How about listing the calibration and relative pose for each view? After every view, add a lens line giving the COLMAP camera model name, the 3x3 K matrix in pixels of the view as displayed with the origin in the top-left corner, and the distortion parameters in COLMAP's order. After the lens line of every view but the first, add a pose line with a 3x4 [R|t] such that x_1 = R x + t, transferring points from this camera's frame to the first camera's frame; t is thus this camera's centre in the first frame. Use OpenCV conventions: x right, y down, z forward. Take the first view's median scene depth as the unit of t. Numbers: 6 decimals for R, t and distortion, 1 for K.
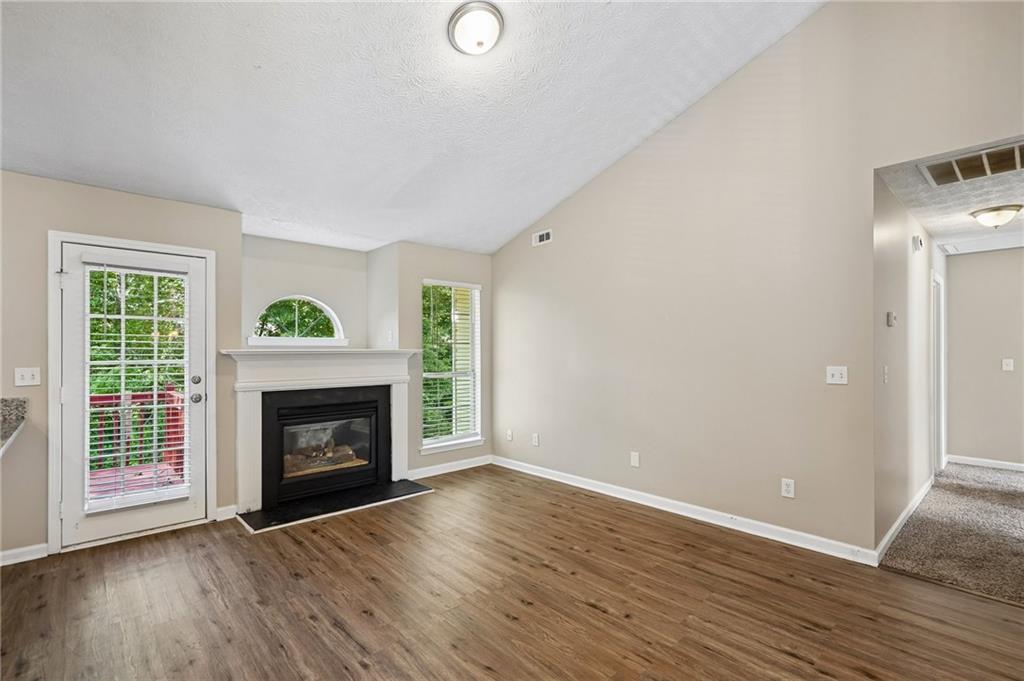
lens RADIAL K [[477.4, 0, 512.2], [0, 477.4, 351.2], [0, 0, 1]] dist [-0.003993, 0.002859]
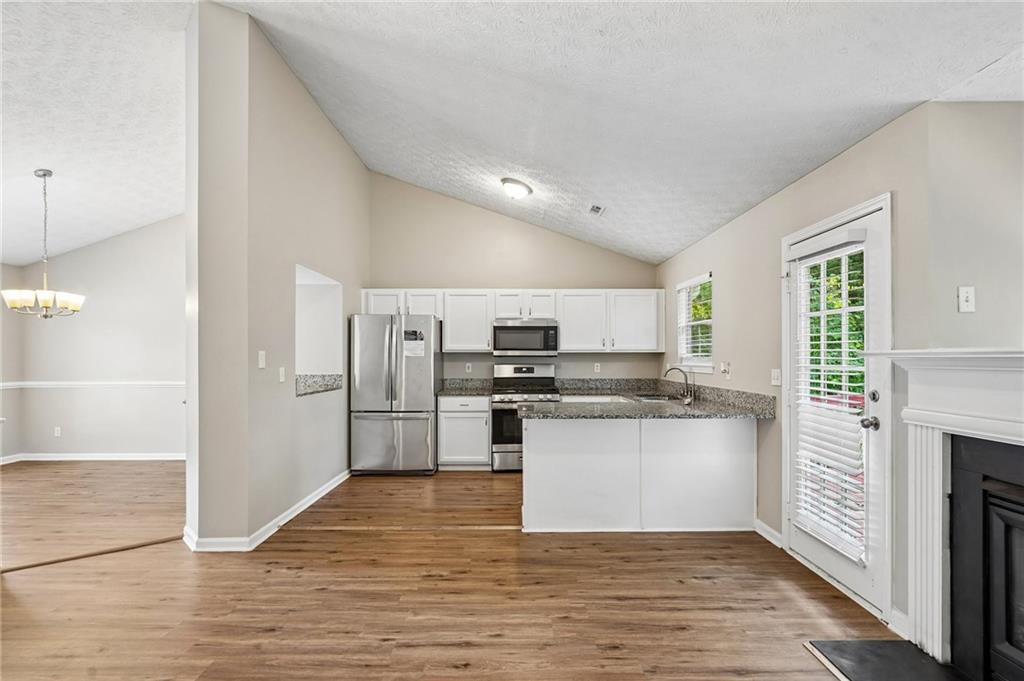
lens RADIAL K [[477.4, 0, 514.7], [0, 477.4, 355.2], [0, 0, 1]] dist [-0.003993, 0.002859]
pose [[-0.670799, 0.000862, -0.741639, 0.175134], [0.003212, 0.999993, -0.001743, 0.002133], [0.741632, -0.003551, -0.670797, 1.113089]]
